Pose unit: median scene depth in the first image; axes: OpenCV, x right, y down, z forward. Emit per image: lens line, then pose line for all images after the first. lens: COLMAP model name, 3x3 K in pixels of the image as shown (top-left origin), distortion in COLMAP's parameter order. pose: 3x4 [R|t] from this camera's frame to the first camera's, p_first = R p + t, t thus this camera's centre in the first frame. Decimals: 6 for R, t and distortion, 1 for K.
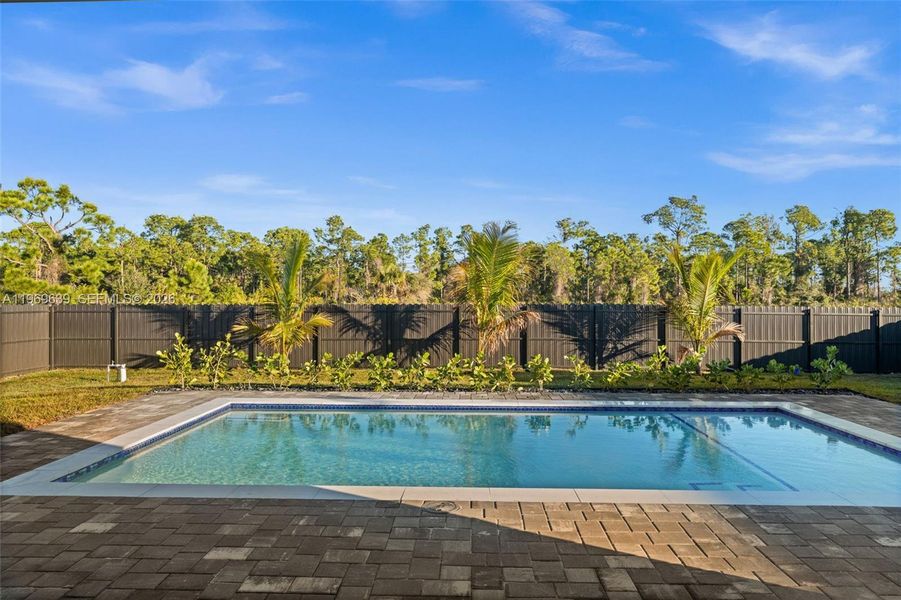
lens RADIAL K [[601.3, 0, 450.5], [0, 601.3, 300.0], [0, 0, 1]] dist [-0.004155, 0.000084]
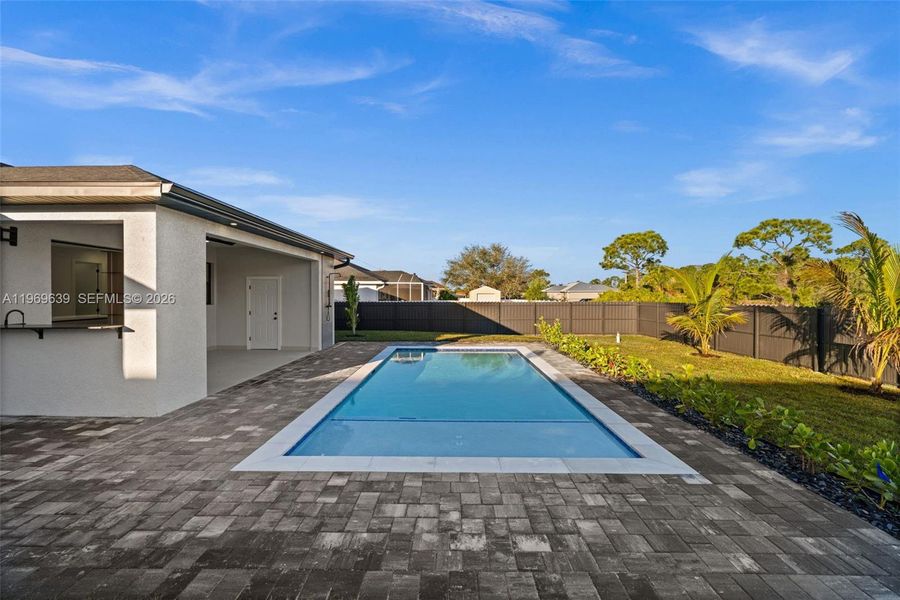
lens RADIAL K [[357.0, 0, 450.1], [0, 357.0, 297.3], [0, 0, 1]] dist [-0.000171, -0.000079]
pose [[0.020489, 0.004694, -0.999779, 0.489642], [0.000771, 0.999989, 0.004711, -0.012532], [0.999790, -0.000868, 0.020486, 0.372980]]
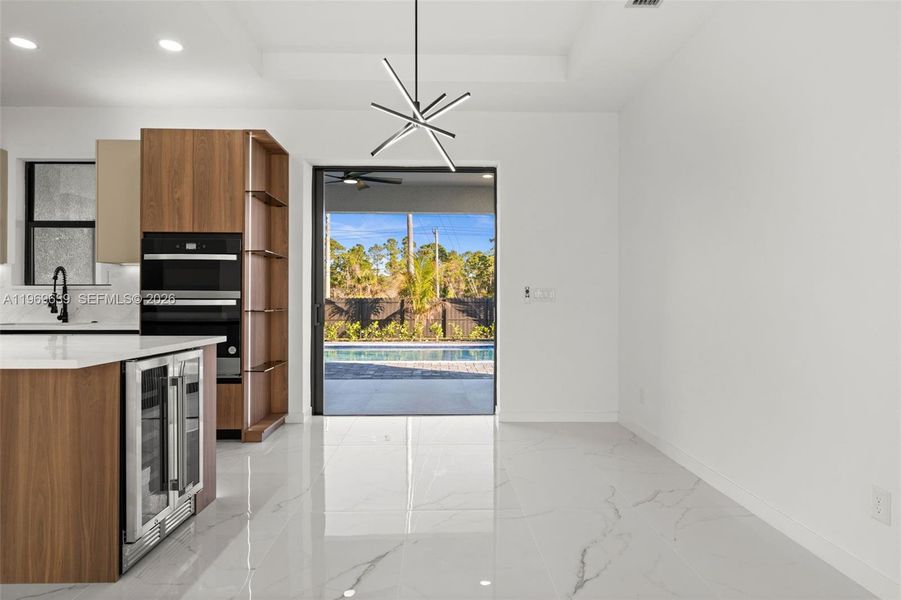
lens RADIAL K [[504.8, 0, 450.5], [0, 504.8, 300.0], [0, 0, 1]] dist [0.000091, -0.000049]
pose [[0.998044, -0.000439, 0.062511, 0.054092], [0.000219, 0.999994, 0.003535, 0.007446], [-0.062512, -0.003515, 0.998038, -0.359970]]
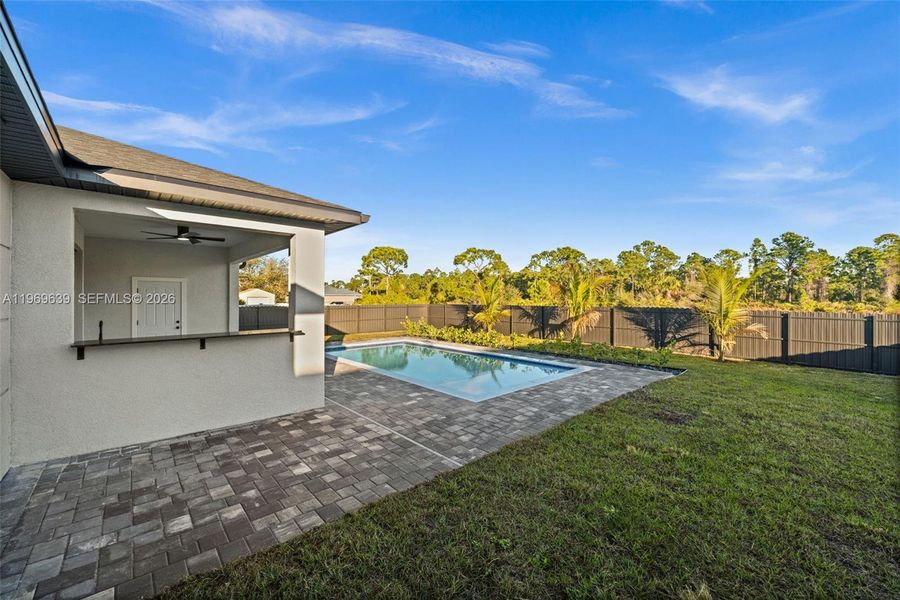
lens RADIAL K [[357.0, 0, 450.1], [0, 357.0, 297.3], [0, 0, 1]] dist [-0.000171, -0.000079]
pose [[0.699067, -0.002302, -0.715052, 0.520053], [-0.000097, 0.999995, -0.003314, -0.016122], [0.715056, 0.002386, 0.699063, -0.018786]]
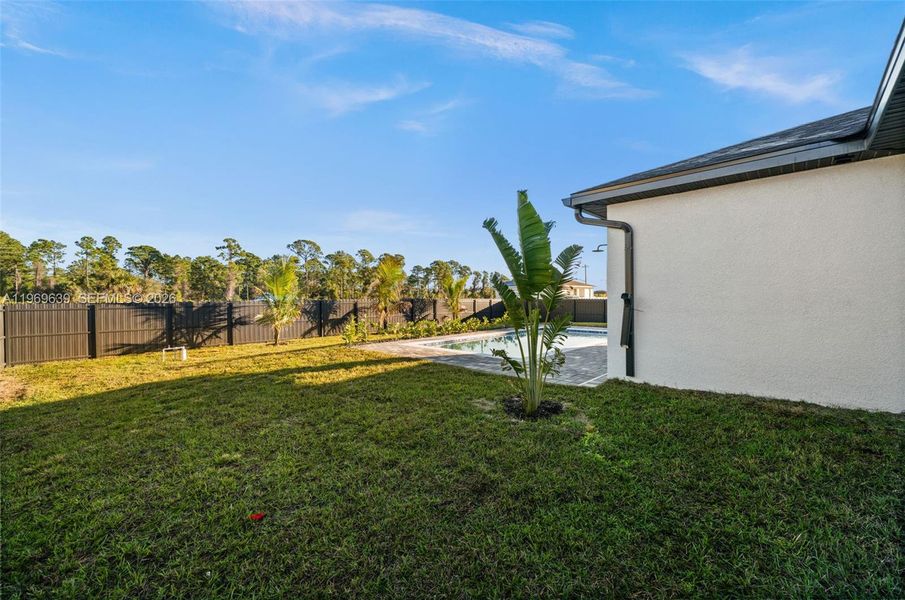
lens RADIAL K [[358.0, 0, 450.5], [0, 358.0, 298.5], [0, 0, 1]] dist [0.001899, 0.000199]
pose [[0.674439, -0.009420, 0.738270, -0.618742], [0.008215, 0.999952, 0.005254, 0.001215], [-0.738284, 0.002521, 0.674485, 0.027323]]
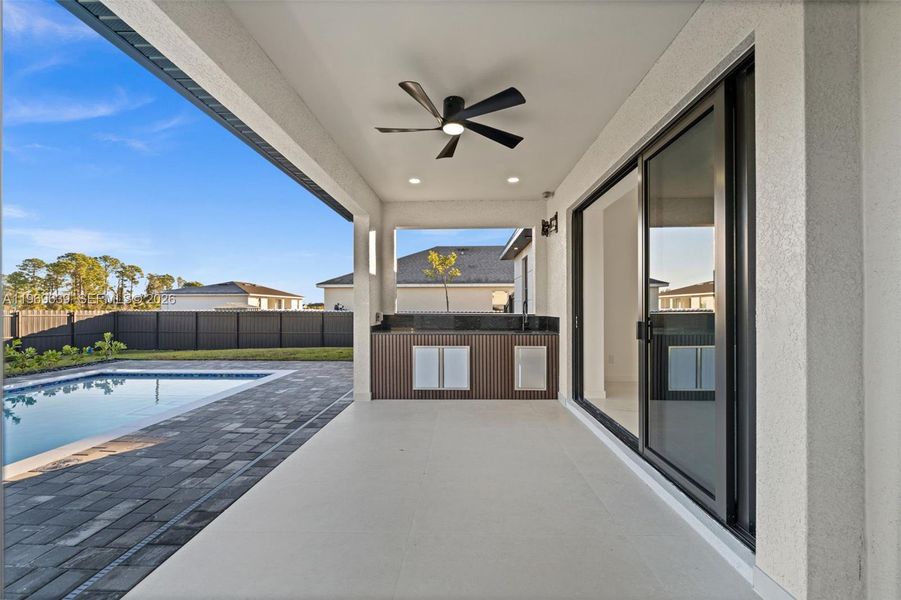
lens RADIAL K [[360.1, 0, 452.2], [0, 360.1, 305.9], [0, 0, 1]] dist [-0.000172, 0.000000]
pose [[-0.002195, 0.005370, 0.999983, -0.187783], [0.000855, 0.999985, -0.005369, 0.006556], [-0.999997, 0.000843, -0.002200, 0.051876]]
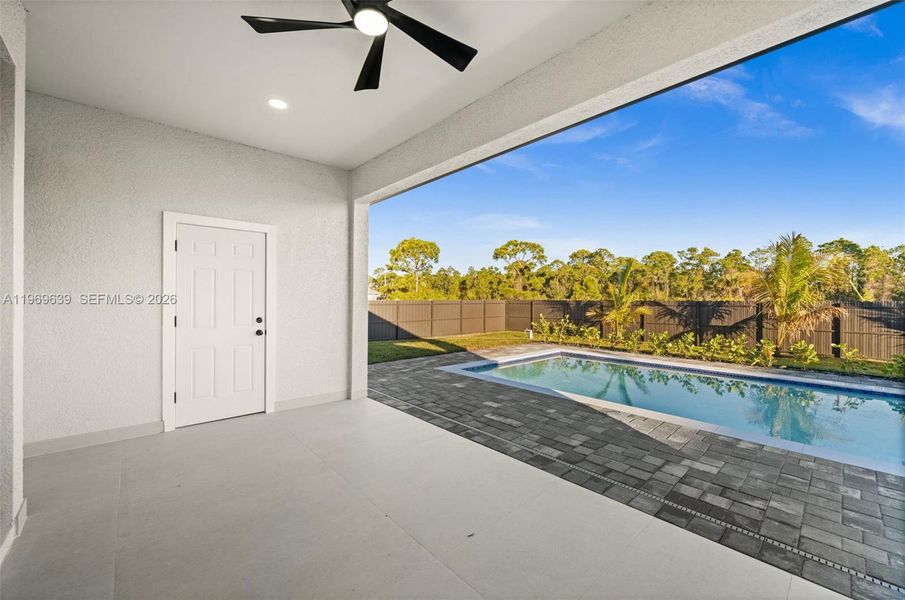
lens RADIAL K [[358.0, 0, 450.5], [0, 358.0, 298.5], [0, 0, 1]] dist [0.001899, 0.000199]
pose [[0.694941, 0.001349, -0.719066, 0.102072], [-0.003378, 0.999993, -0.001389, 0.005111], [0.719059, 0.003394, 0.694940, -0.011885]]
